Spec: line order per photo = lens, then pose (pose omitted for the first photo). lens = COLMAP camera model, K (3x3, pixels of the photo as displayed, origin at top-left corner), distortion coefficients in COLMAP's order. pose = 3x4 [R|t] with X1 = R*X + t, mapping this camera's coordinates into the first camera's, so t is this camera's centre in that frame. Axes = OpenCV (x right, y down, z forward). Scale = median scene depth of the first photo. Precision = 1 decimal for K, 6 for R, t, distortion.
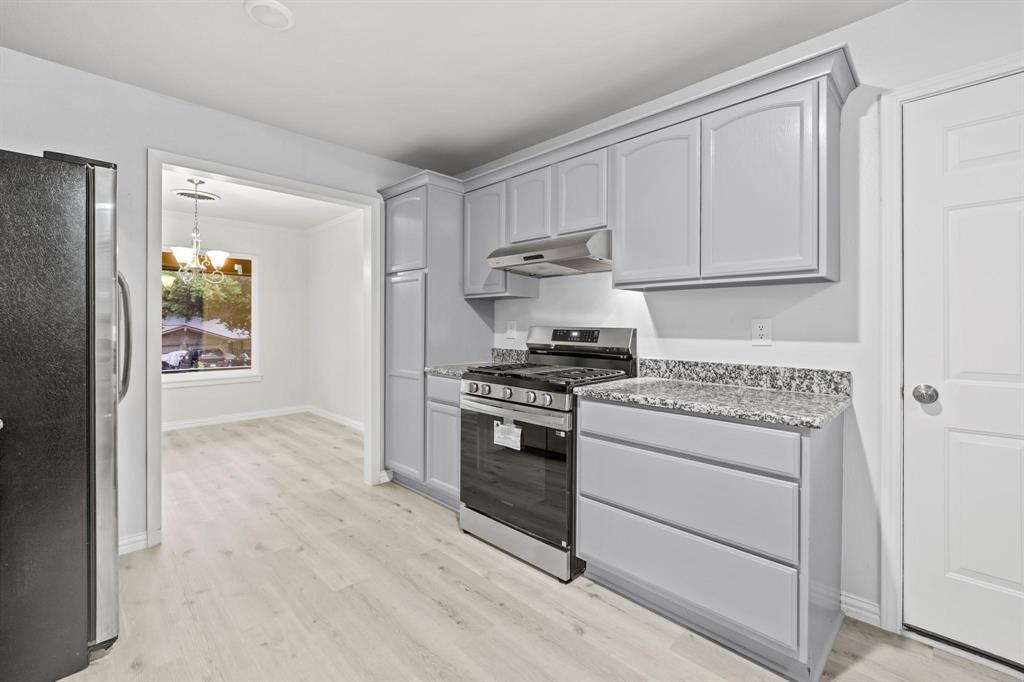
lens RADIAL K [[438.4, 0, 516.5], [0, 438.4, 327.4], [0, 0, 1]] dist [-0.005526, 0.001743]
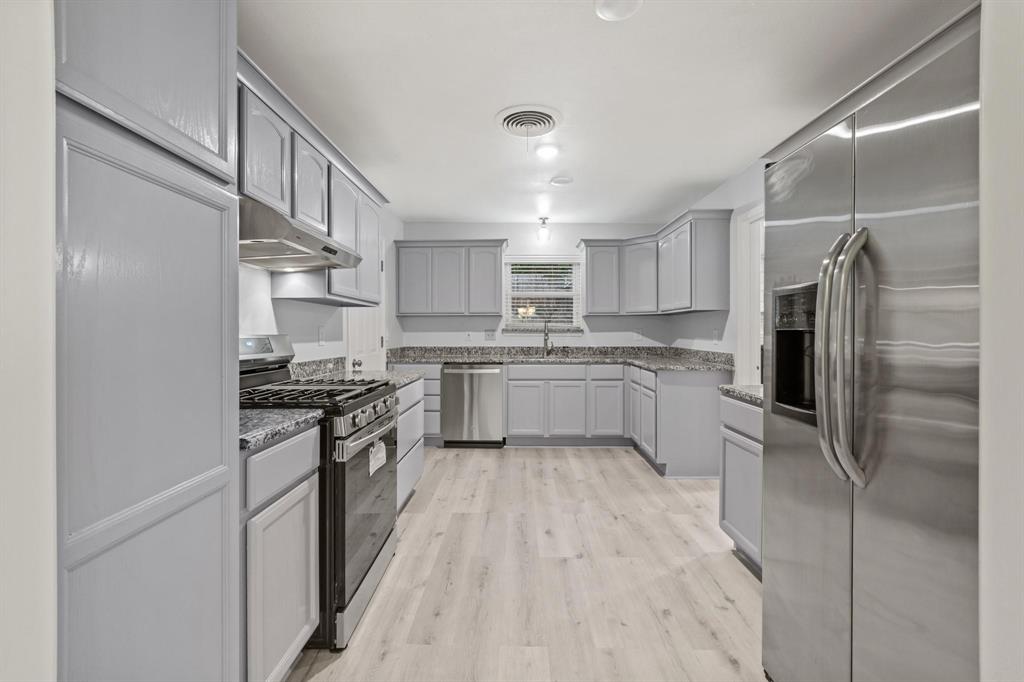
lens RADIAL K [[438.4, 0, 498.1], [0, 438.4, 332.4], [0, 0, 1]] dist [-0.005526, 0.001743]
pose [[-0.667337, -0.008382, 0.744708, -0.835556], [-0.001378, 0.999949, 0.010020, -0.014982], [-0.744754, 0.005661, -0.667315, 1.392524]]
